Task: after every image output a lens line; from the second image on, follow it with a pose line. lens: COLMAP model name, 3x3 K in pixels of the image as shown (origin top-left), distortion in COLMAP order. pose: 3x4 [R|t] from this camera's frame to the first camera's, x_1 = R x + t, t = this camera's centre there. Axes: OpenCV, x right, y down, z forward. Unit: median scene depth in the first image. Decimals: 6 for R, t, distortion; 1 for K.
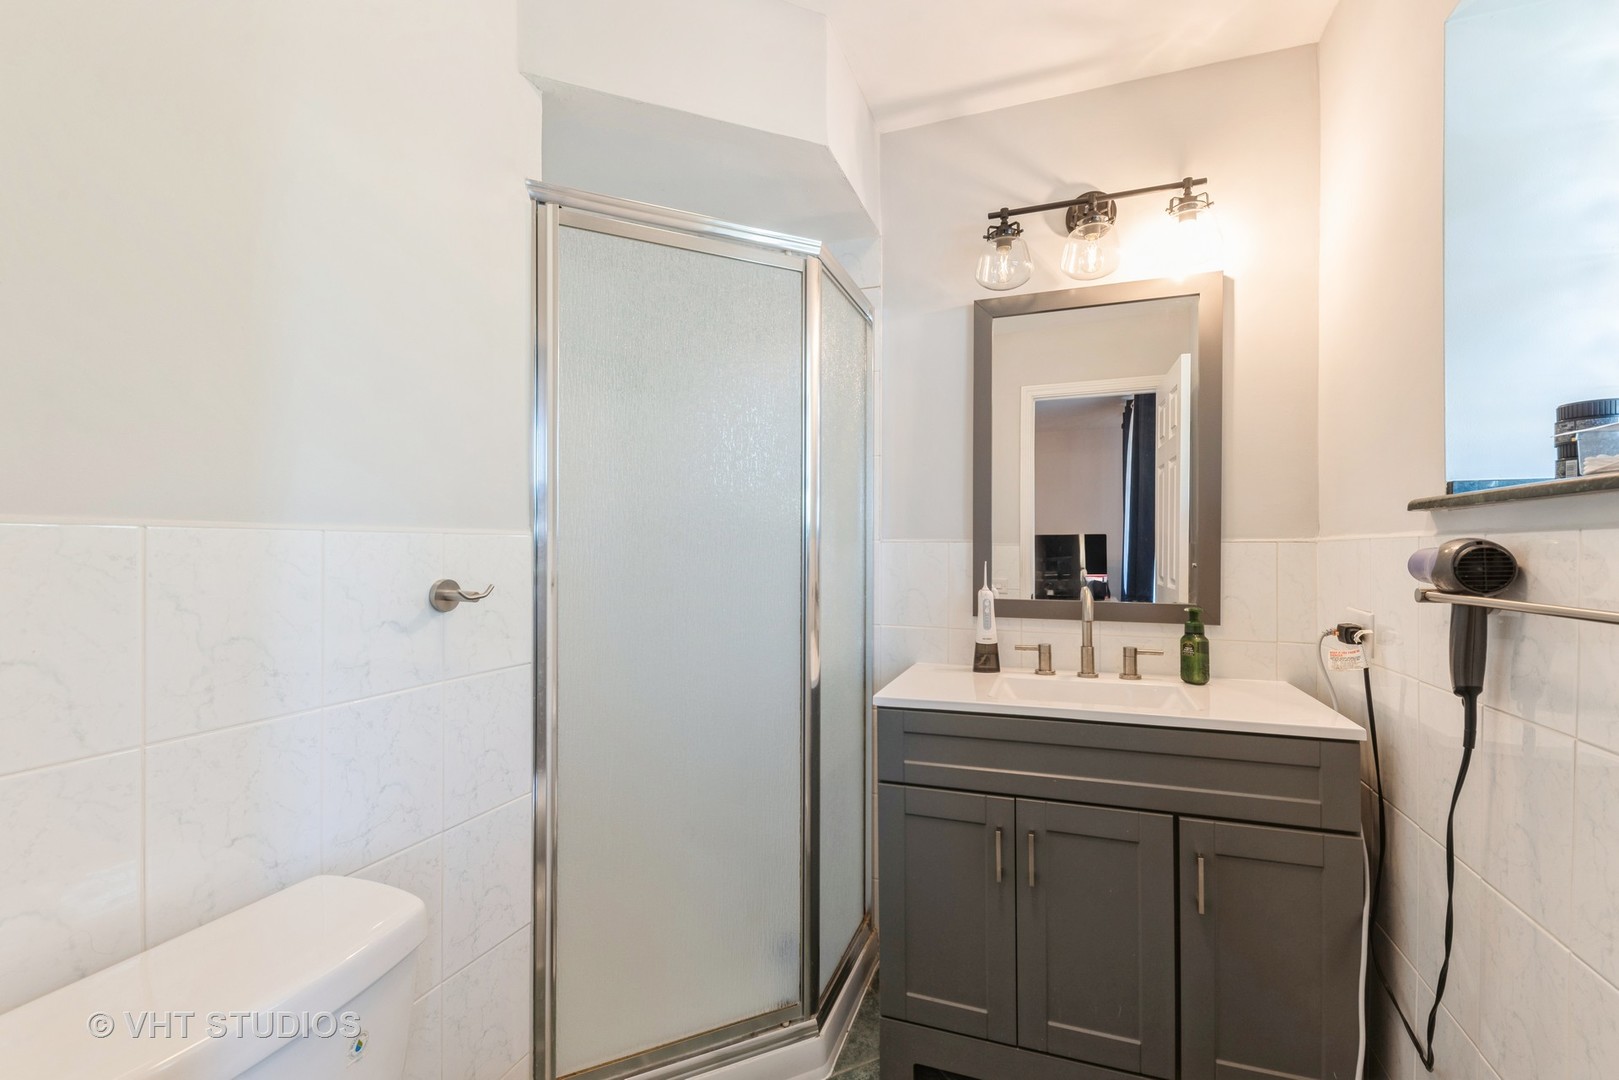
lens RADIAL K [[703.7, 0, 813.9], [0, 703.7, 545.9], [0, 0, 1]] dist [0.003004, -0.000034]
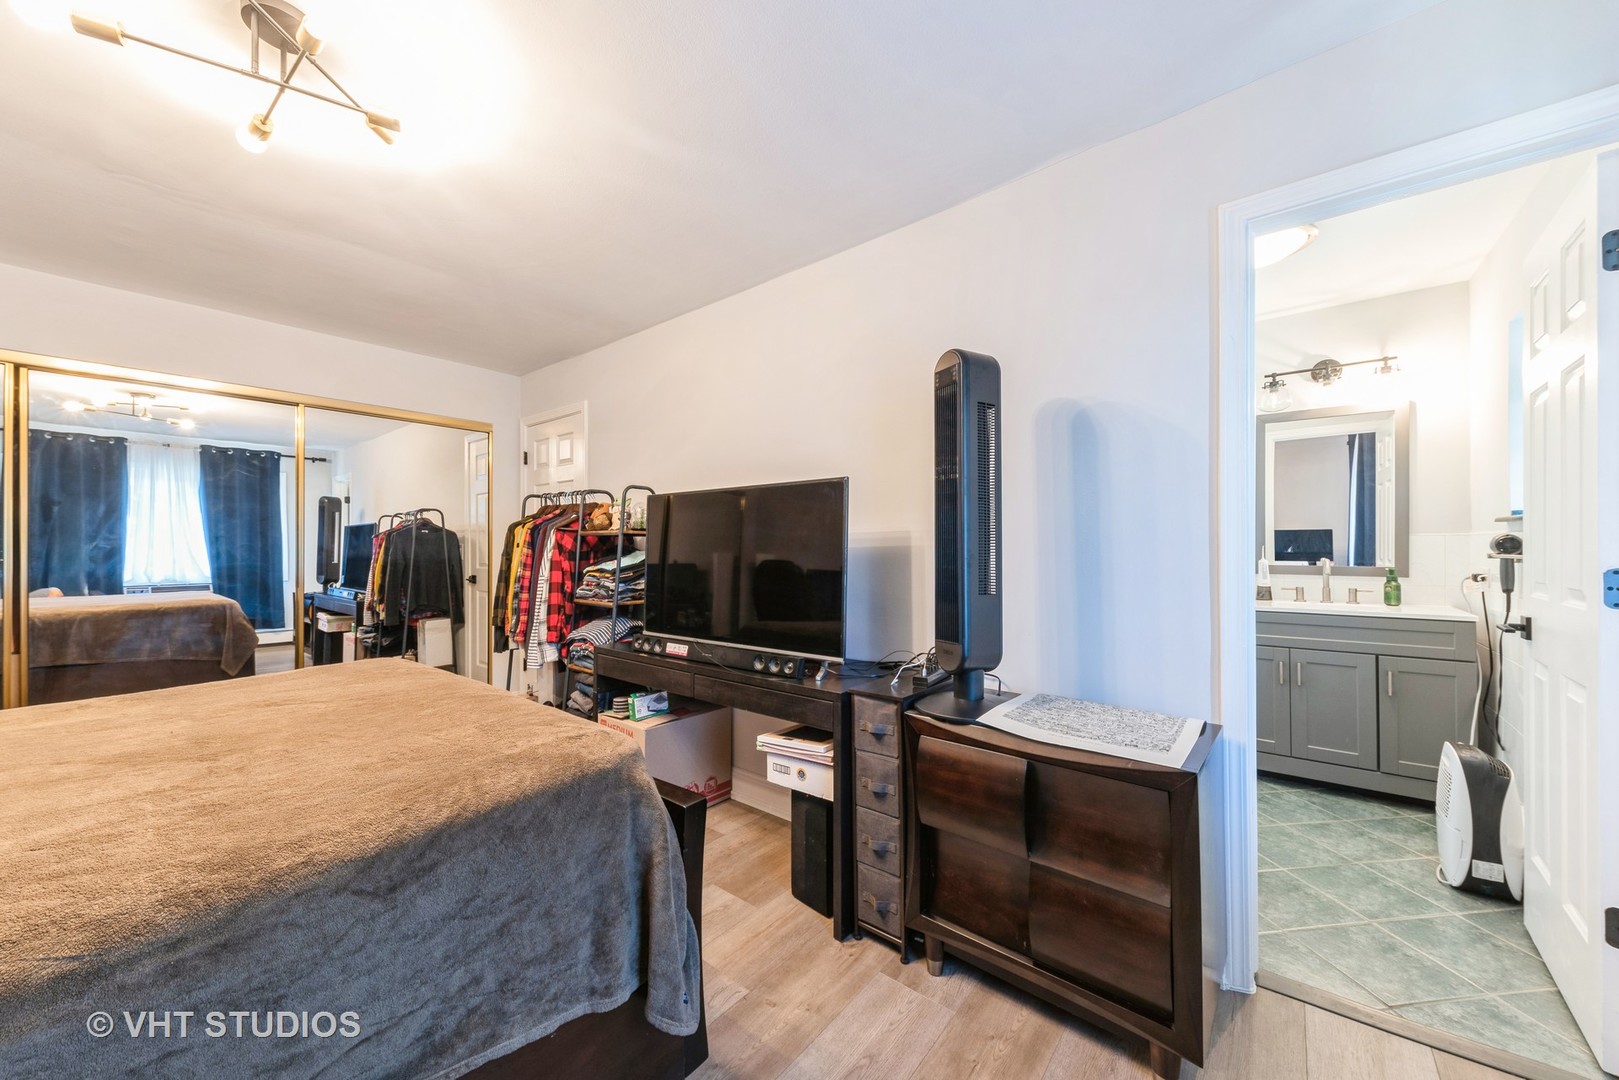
lens RADIAL K [[596.2, 0, 800.9], [0, 596.2, 539.0], [0, 0, 1]] dist [0.000567, 0.000025]
pose [[0.945558, -0.004467, -0.325423, -0.501227], [0.003342, 0.999986, -0.004016, 0.005356], [0.325437, 0.002710, 0.945560, -1.159039]]
